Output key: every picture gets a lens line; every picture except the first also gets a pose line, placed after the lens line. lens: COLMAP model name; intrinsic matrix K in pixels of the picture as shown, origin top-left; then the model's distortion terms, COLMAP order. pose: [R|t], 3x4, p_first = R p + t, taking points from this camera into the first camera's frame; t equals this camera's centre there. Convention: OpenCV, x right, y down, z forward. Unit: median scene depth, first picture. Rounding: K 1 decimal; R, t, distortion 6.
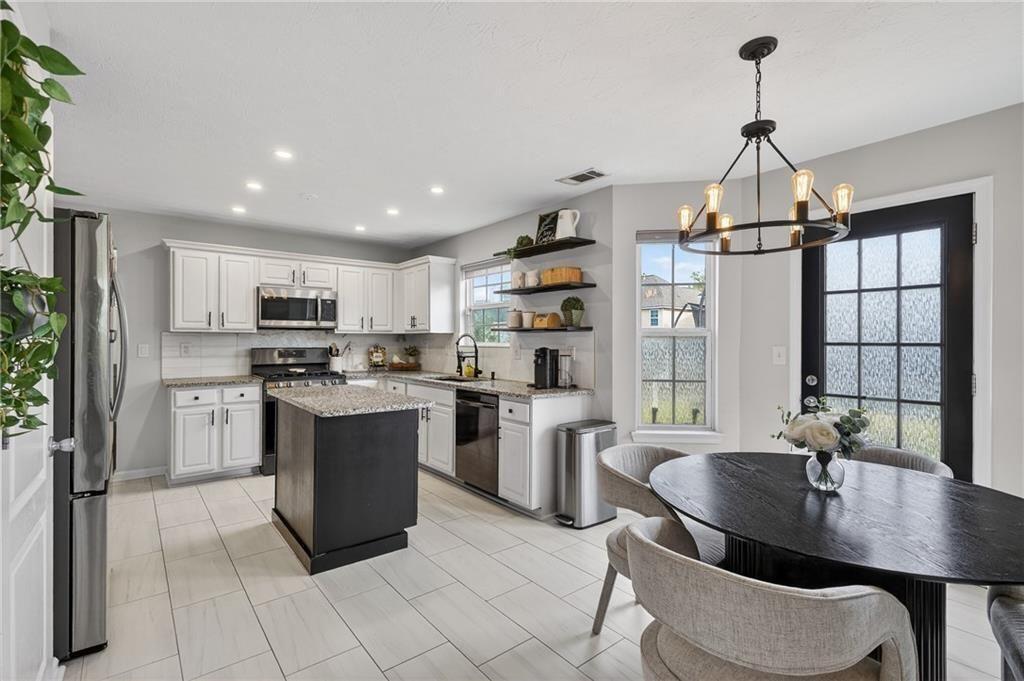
lens RADIAL K [[478.3, 0, 516.0], [0, 478.3, 335.9], [0, 0, 1]] dist [0.002161, -0.000504]
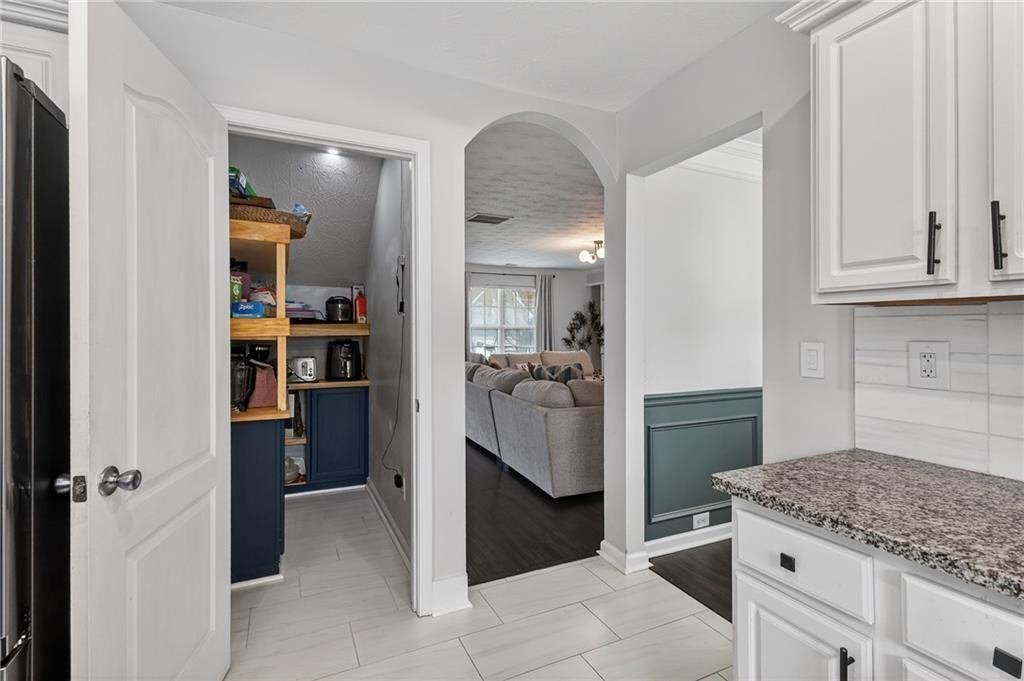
lens RADIAL K [[478.3, 0, 514.4], [0, 478.3, 332.7], [0, 0, 1]] dist [0.002161, -0.000504]
pose [[-0.226120, 0.003048, -0.974095, -0.349656], [0.003840, 0.999990, 0.002238, 0.007756], [0.974092, -0.003234, -0.226130, 0.821821]]
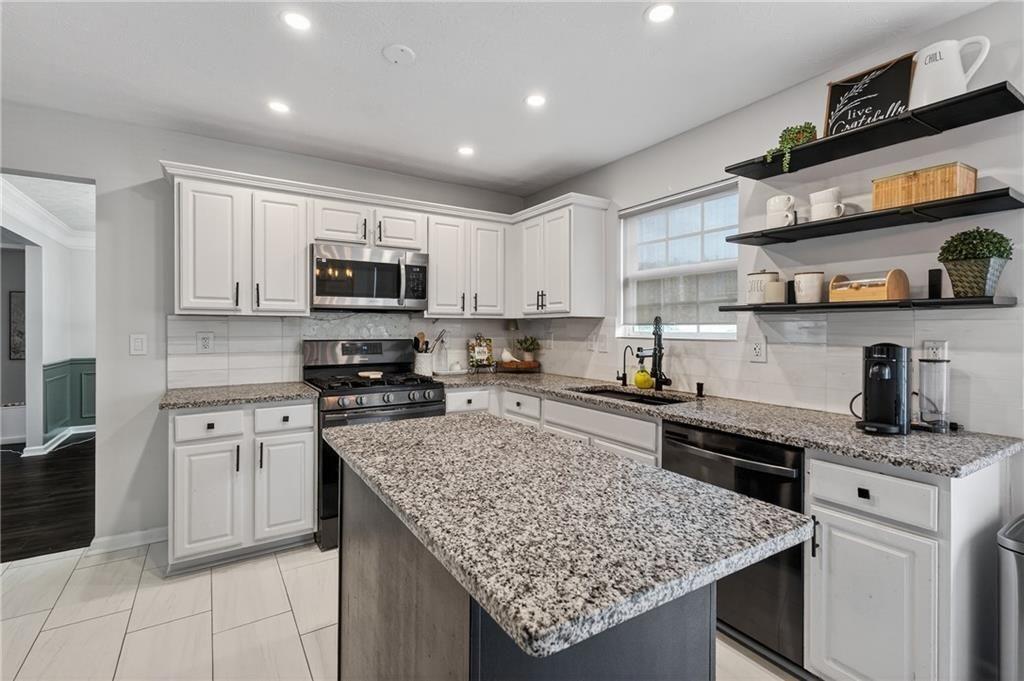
lens RADIAL K [[478.3, 0, 515.7], [0, 478.3, 325.9], [0, 0, 1]] dist [0.002161, -0.000504]
pose [[0.994040, -0.000351, -0.109011, -0.205528], [0.000688, 0.999995, 0.003058, 0.004567], [0.109009, -0.003115, 0.994036, 0.407206]]
